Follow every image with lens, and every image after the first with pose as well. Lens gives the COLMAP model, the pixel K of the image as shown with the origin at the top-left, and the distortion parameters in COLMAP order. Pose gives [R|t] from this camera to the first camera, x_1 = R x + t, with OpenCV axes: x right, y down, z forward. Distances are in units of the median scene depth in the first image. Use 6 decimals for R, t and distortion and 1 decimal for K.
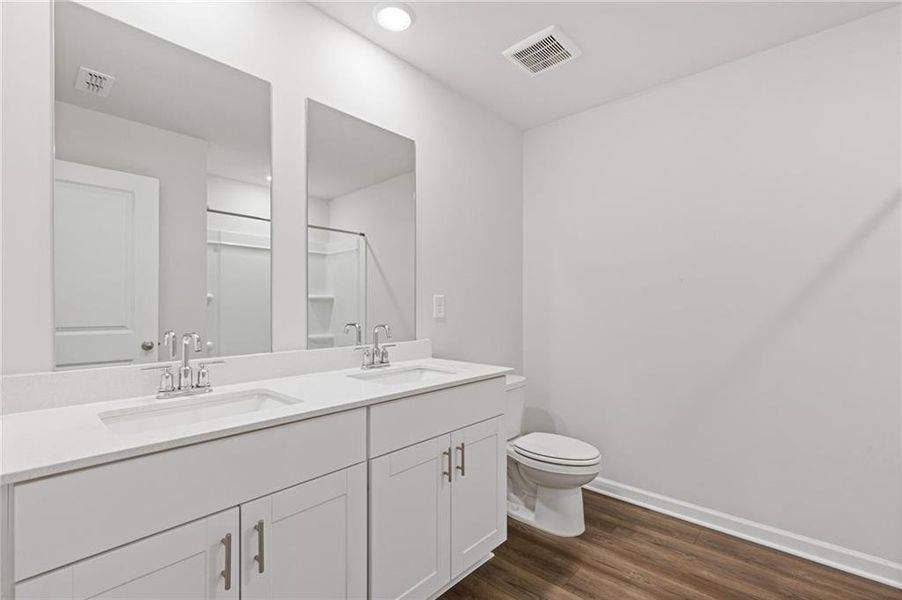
lens RADIAL K [[404.5, 0, 445.0], [0, 404.5, 309.5], [0, 0, 1]] dist [0.003140, 0.000002]
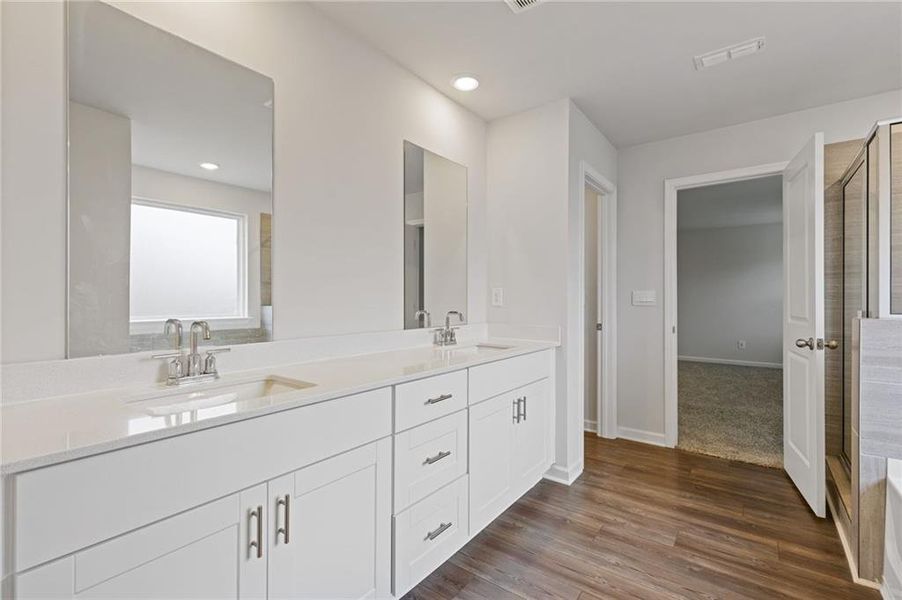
lens RADIAL K [[404.5, 0, 458.0], [0, 404.5, 294.5], [0, 0, 1]] dist [0.003140, 0.000002]
pose [[0.996011, 0.007127, 0.088950, -0.114930], [-0.006000, 0.999898, -0.012927, -0.000281], [-0.089033, 0.012342, 0.995952, -0.134883]]
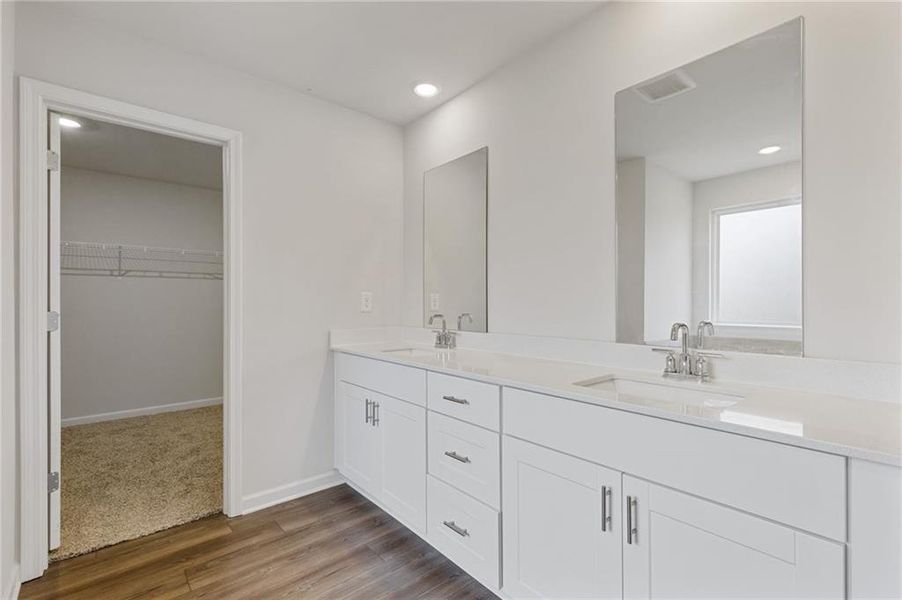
lens RADIAL K [[404.5, 0, 467.3], [0, 404.5, 297.9], [0, 0, 1]] dist [0.003140, 0.000002]
pose [[-0.095317, 0.010253, -0.995394, 0.520227], [0.002033, 0.999947, 0.010105, -0.014626], [0.995445, -0.001061, -0.095333, 0.545494]]
